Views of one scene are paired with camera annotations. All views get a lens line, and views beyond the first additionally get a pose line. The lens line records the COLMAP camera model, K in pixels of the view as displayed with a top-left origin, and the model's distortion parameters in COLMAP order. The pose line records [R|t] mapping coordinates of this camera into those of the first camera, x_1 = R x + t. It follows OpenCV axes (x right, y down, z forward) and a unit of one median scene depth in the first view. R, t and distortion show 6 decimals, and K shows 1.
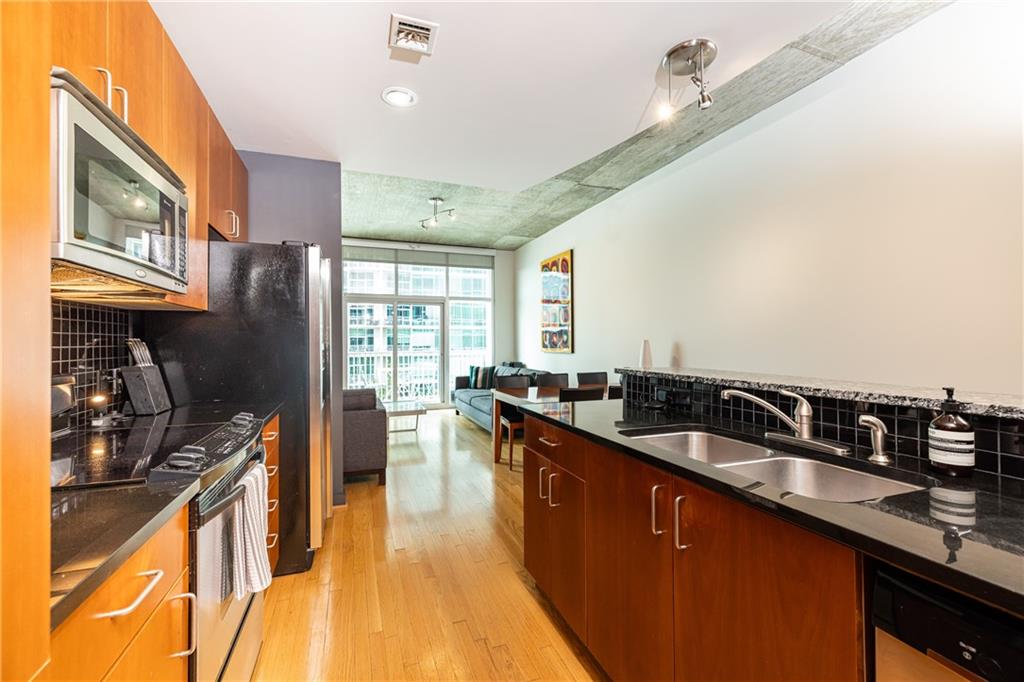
lens RADIAL K [[430.4, 0, 509.7], [0, 430.4, 336.4], [0, 0, 1]] dist [0.001540, 0.000128]
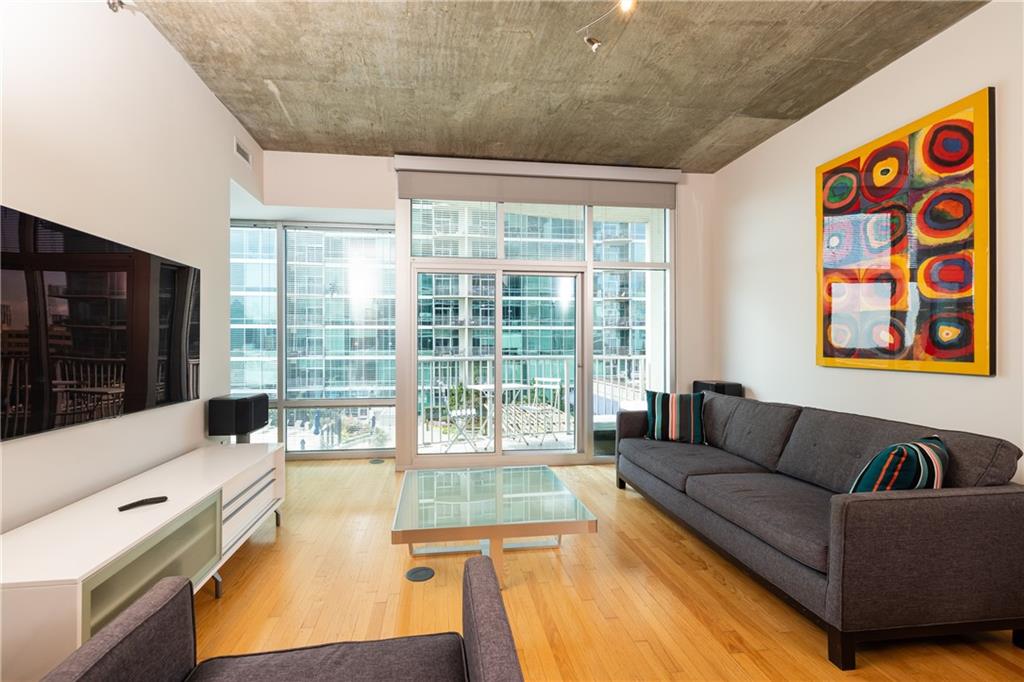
lens RADIAL K [[437.6, 0, 491.9], [0, 437.6, 344.9], [0, 0, 1]] dist [0.001707, 0.000055]
pose [[0.973730, 0.004668, -0.227659, -0.280637], [-0.001141, 0.999877, 0.015624, 0.012693], [0.227704, -0.014954, 0.973616, 0.860434]]
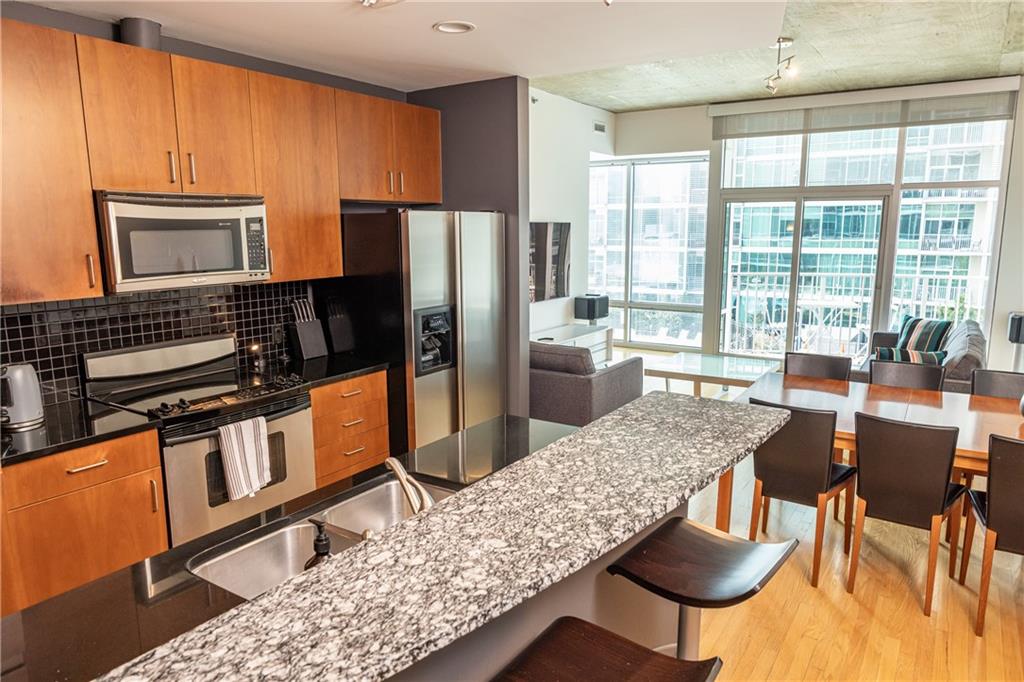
lens RADIAL K [[681.0, 0, 512.0], [0, 681.0, 341.0], [0, 0, 1]] dist [-0.002929, 0.003181]
pose [[0.588615, 0.138426, -0.796474, 0.580195], [0.012868, 0.983502, 0.180441, -0.117909], [0.808311, -0.116459, 0.577122, 0.157206]]
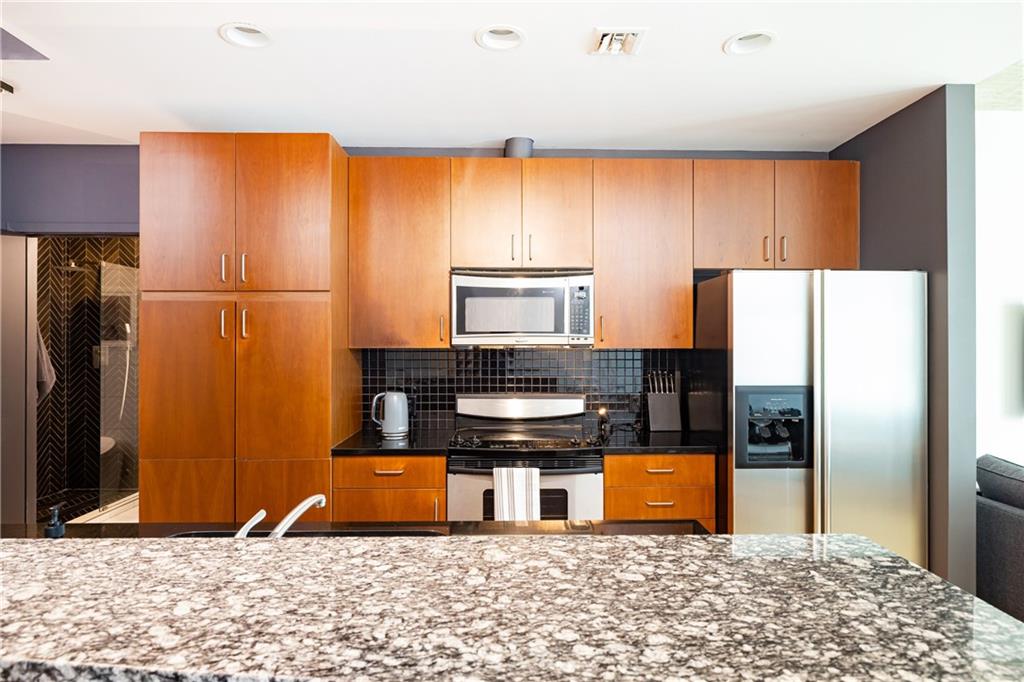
lens RADIAL K [[572.6, 0, 509.4], [0, 572.6, 344.7], [0, 0, 1]] dist [0.002702, 0.000134]
pose [[-0.323107, 0.010866, -0.946300, 0.461136], [0.013952, 0.999880, 0.006717, -0.047978], [0.946260, -0.011032, -0.323220, 0.565581]]
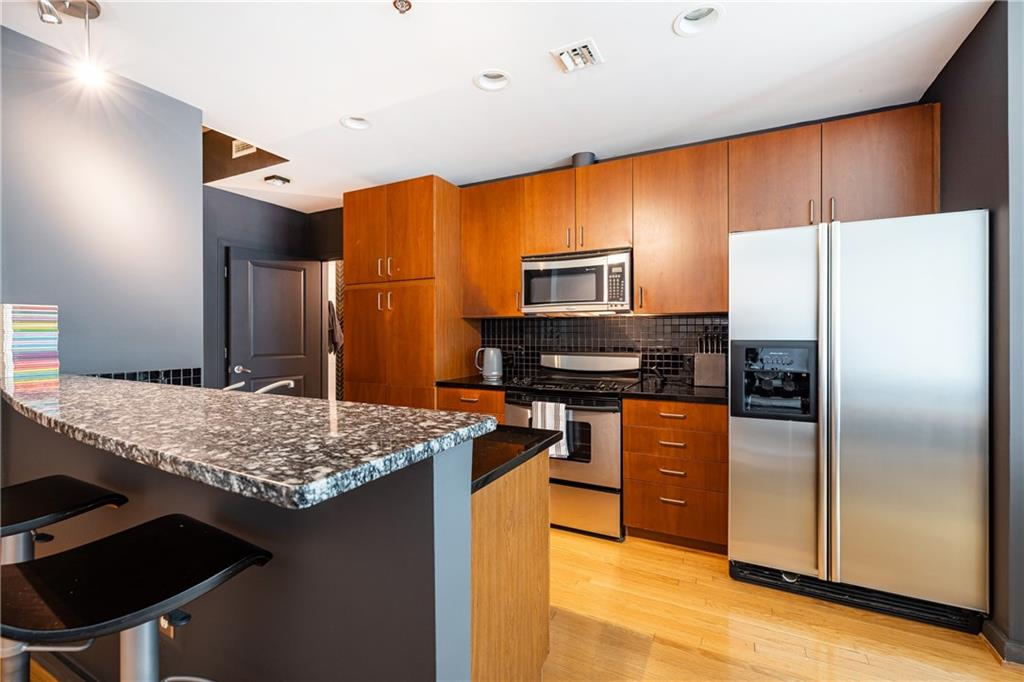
lens RADIAL K [[430.4, 0, 509.7], [0, 430.4, 336.4], [0, 0, 1]] dist [0.001540, 0.000128]
pose [[-0.732936, 0.010298, -0.680219, 0.313511], [0.017044, 0.999850, -0.003227, 0.002192], [0.680084, -0.013959, -0.733002, 0.813659]]
